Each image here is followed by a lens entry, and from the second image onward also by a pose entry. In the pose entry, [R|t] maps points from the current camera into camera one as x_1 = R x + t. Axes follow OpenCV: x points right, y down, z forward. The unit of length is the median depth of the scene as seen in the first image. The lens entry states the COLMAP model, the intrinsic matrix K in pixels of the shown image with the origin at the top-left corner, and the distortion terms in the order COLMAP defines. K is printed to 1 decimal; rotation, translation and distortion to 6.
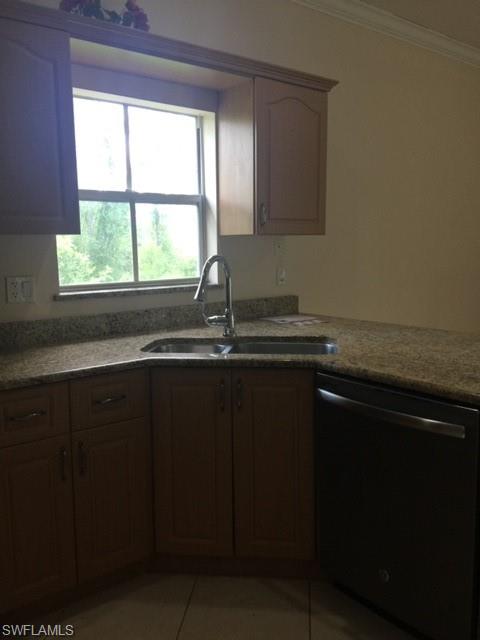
lens RADIAL K [[542.3, 0, 237.9], [0, 542.3, 317.1], [0, 0, 1]] dist [0.066960, -0.073147]
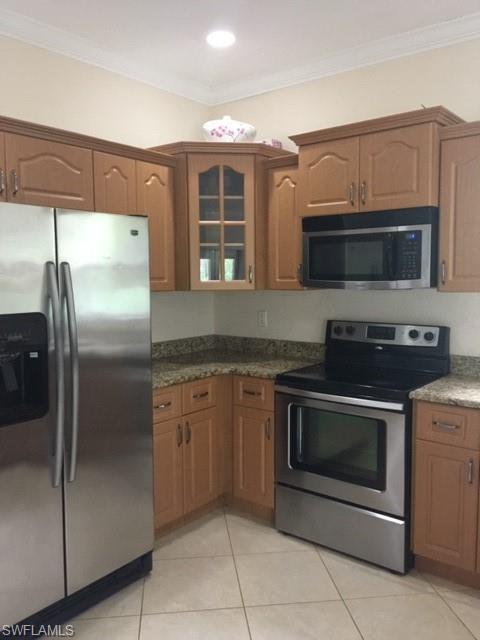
lens RADIAL K [[542.3, 0, 240.1], [0, 542.3, 316.8], [0, 0, 1]] dist [0.066960, -0.073147]
pose [[0.229389, 0.087119, -0.969428, 0.558321], [-0.120084, 0.990910, 0.060635, -0.077661], [0.965899, 0.102504, 0.237766, 0.088290]]
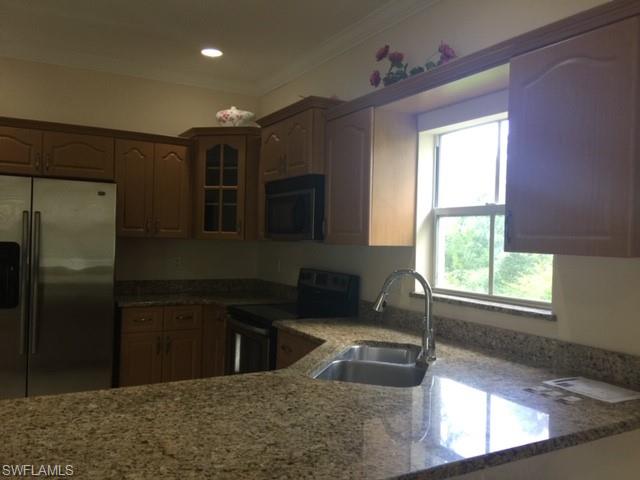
lens RADIAL K [[542.3, 0, 320.1], [0, 542.3, 241.7], [0, 0, 1]] dist [0.066960, -0.073147]
pose [[-0.161948, 0.014881, -0.986687, 0.870383], [-0.151579, 0.987645, 0.039775, -0.160991], [0.975088, 0.156003, -0.157691, 0.893047]]
